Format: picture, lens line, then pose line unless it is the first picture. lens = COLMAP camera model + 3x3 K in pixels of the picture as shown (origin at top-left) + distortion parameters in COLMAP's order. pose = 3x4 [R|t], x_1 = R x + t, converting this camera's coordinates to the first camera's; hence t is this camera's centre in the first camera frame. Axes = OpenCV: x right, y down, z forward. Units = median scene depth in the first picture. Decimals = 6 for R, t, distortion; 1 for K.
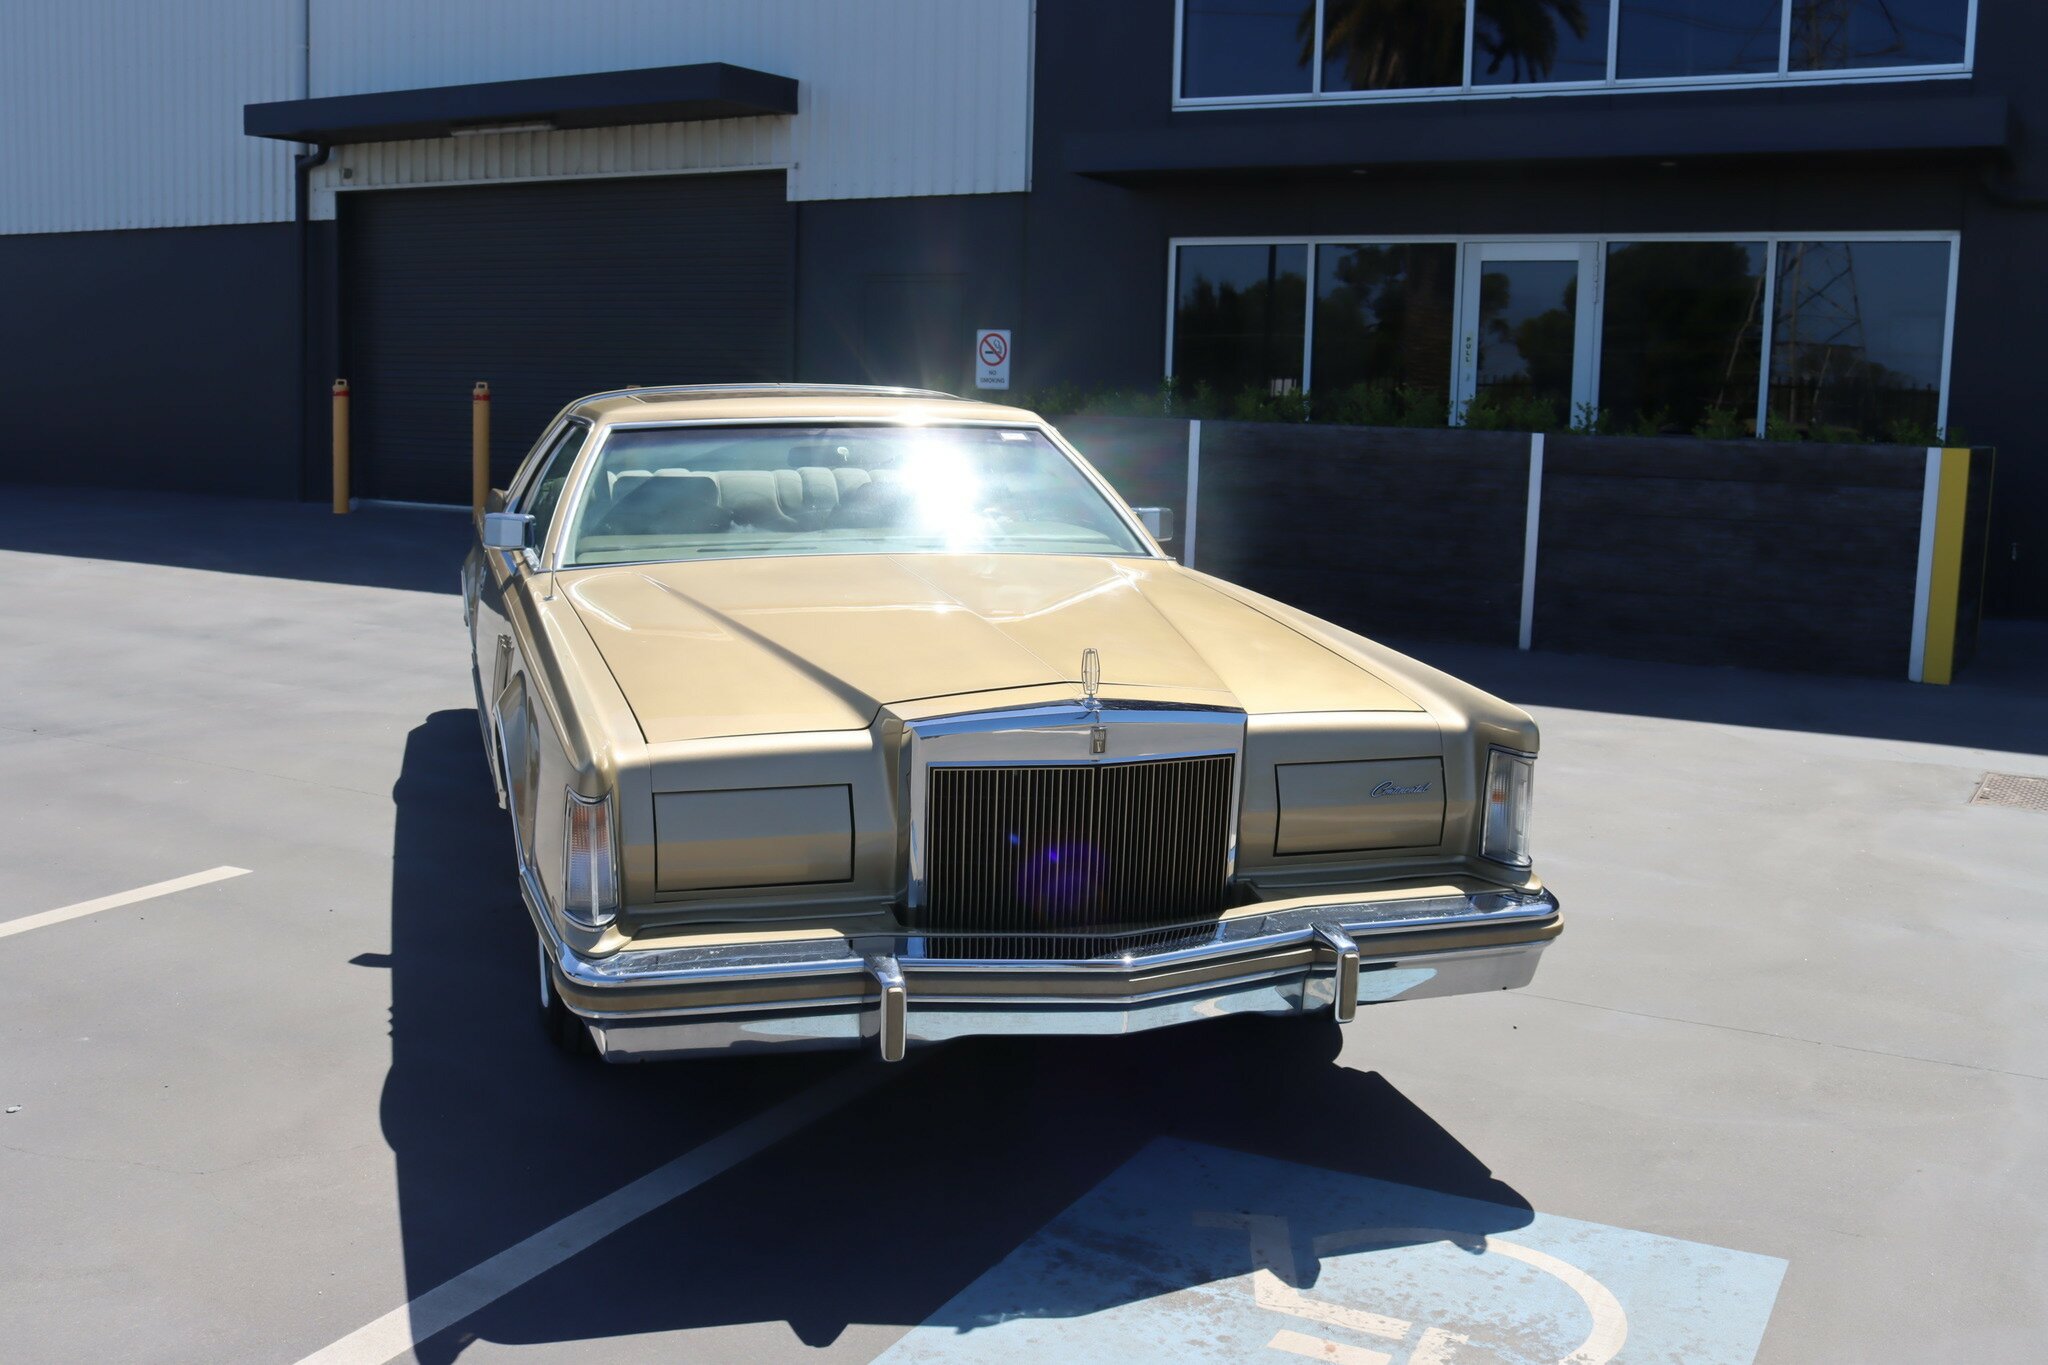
lens RADIAL K [[2000.2, 0, 1008.9], [0, 2000.2, 696.9], [0, 0, 1]] dist [-0.074089, 0.000000]
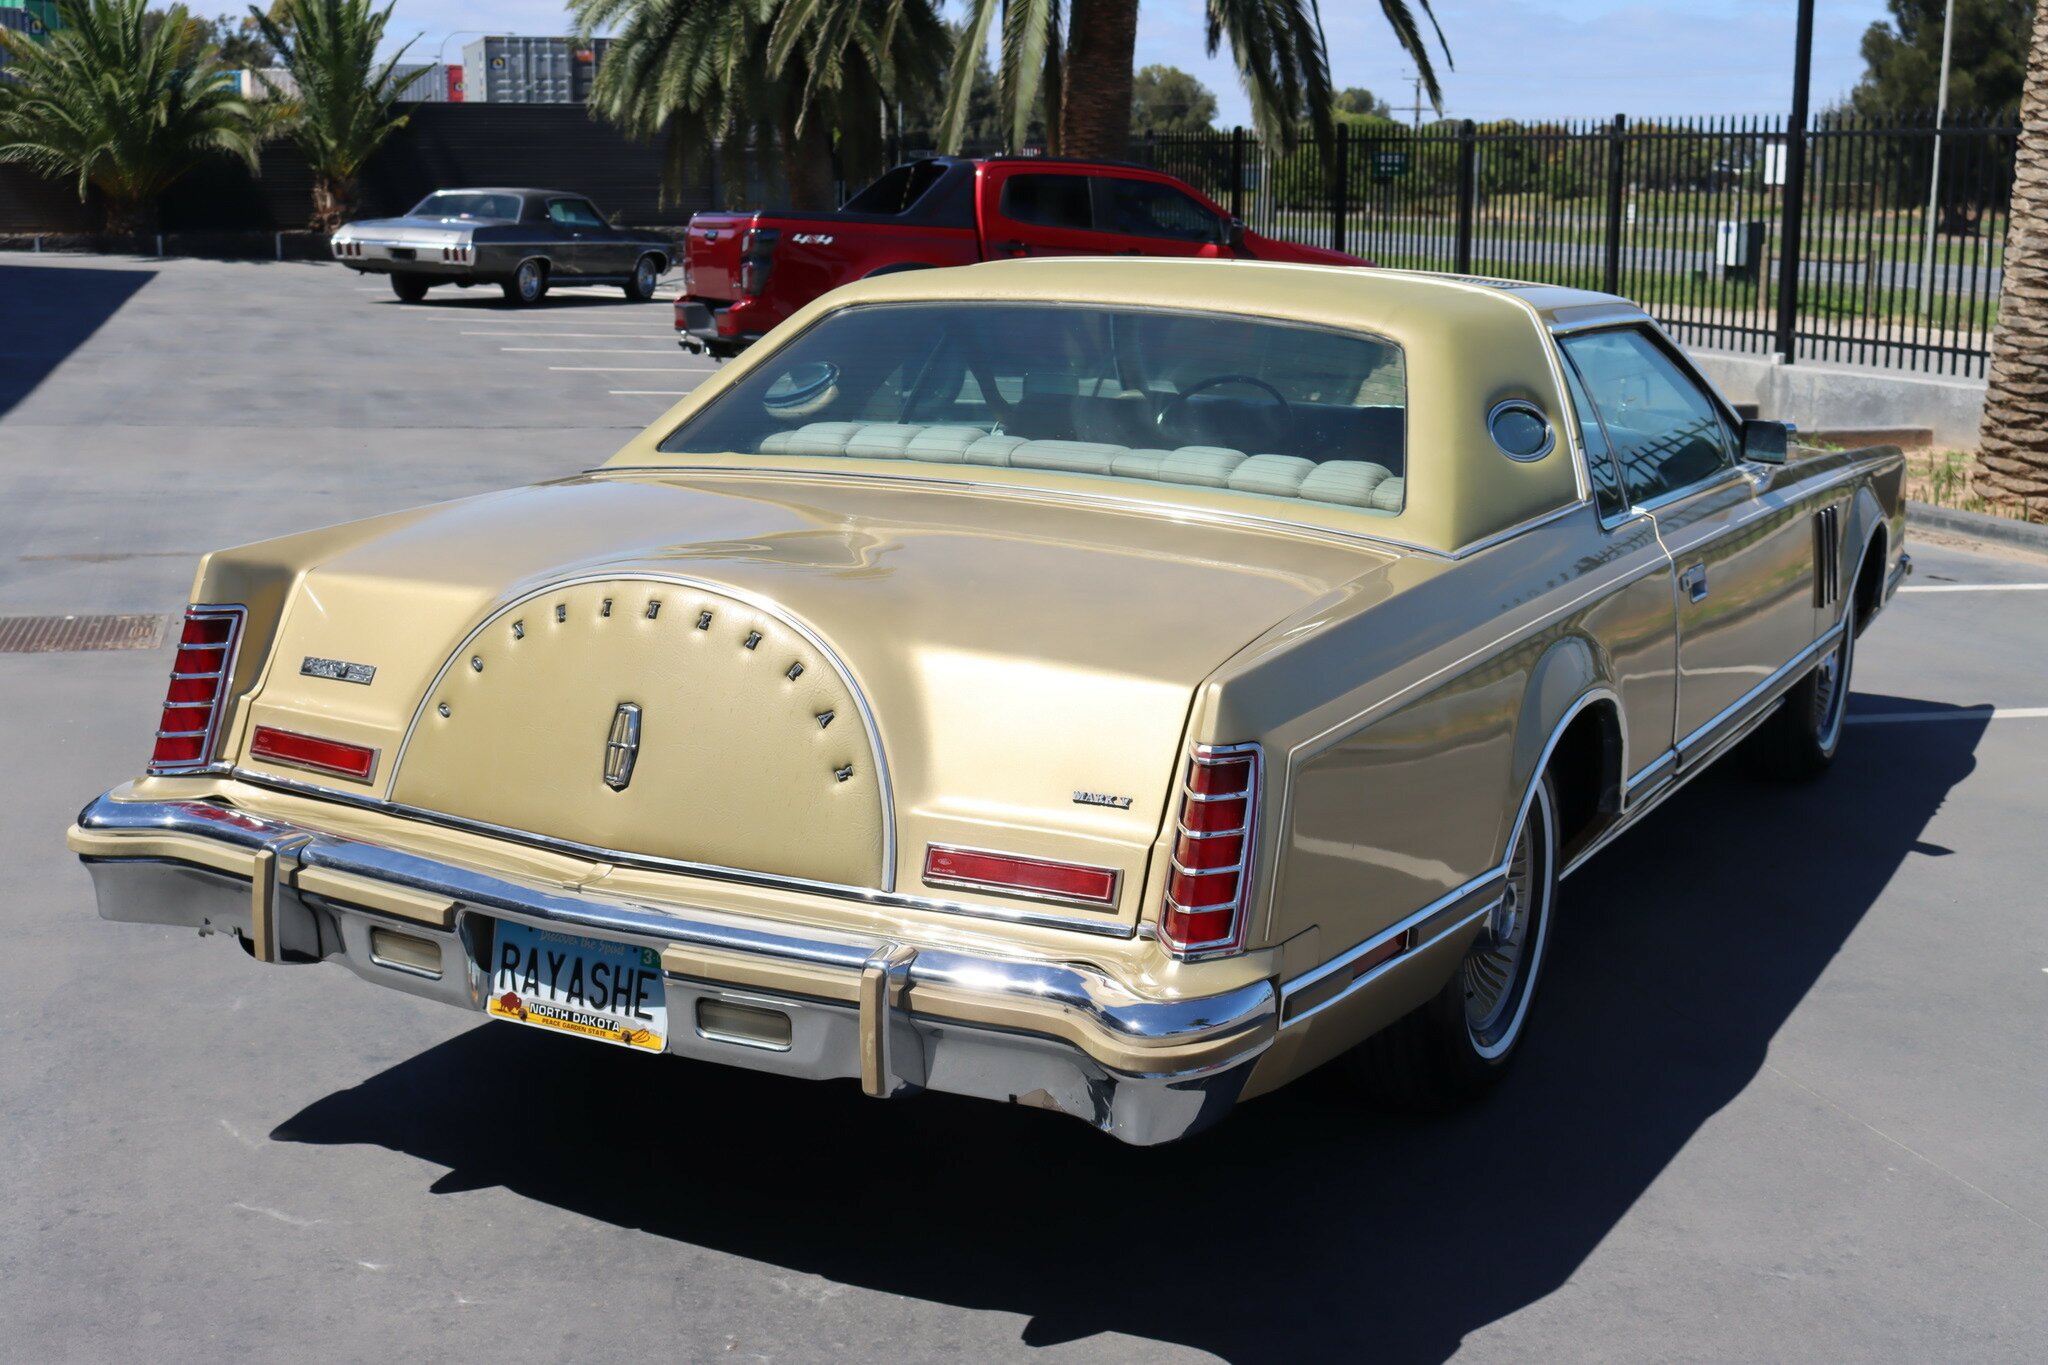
lens RADIAL K [[2614.6, 0, 1032.1], [0, 2614.6, 686.7], [0, 0, 1]] dist [-0.049915, 0.000000]
pose [[-0.727091, -0.164068, 0.666649, -0.363311], [0.077116, 0.945363, 0.316769, -0.167592], [-0.682196, 0.281729, -0.674712, 0.926983]]
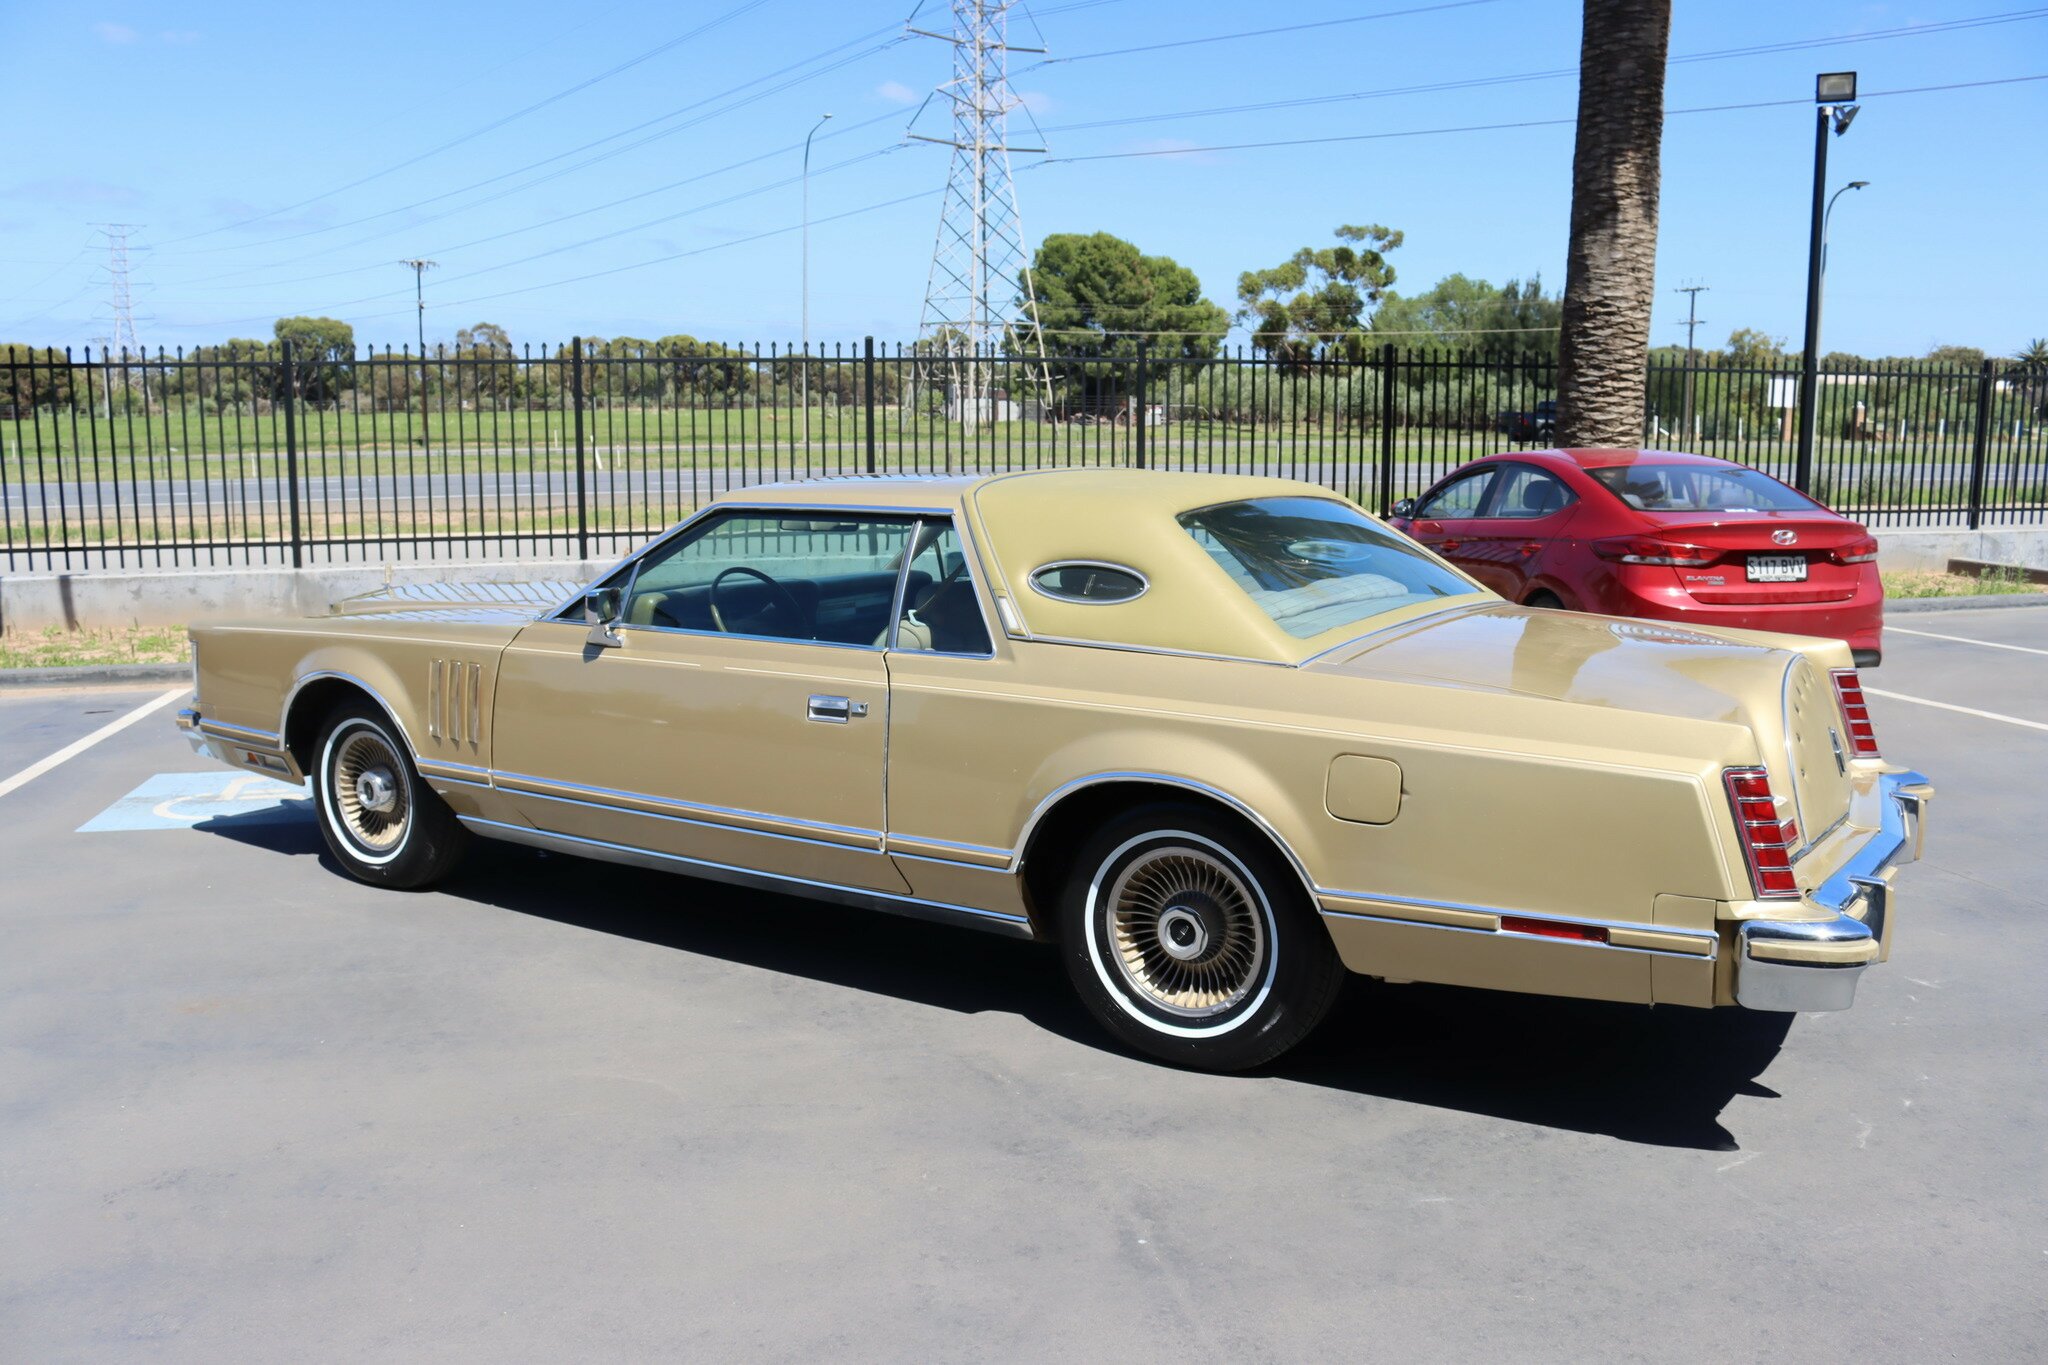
lens RADIAL K [[1673.0, 0, 1025.8], [0, 1673.0, 685.3], [0, 0, 1]] dist [-0.151962, 0.123160]
pose [[-0.747857, 0.087245, -0.658103, 0.230117], [-0.120703, 0.956933, 0.264026, -0.146698], [0.652795, 0.276889, -0.705118, 0.873959]]
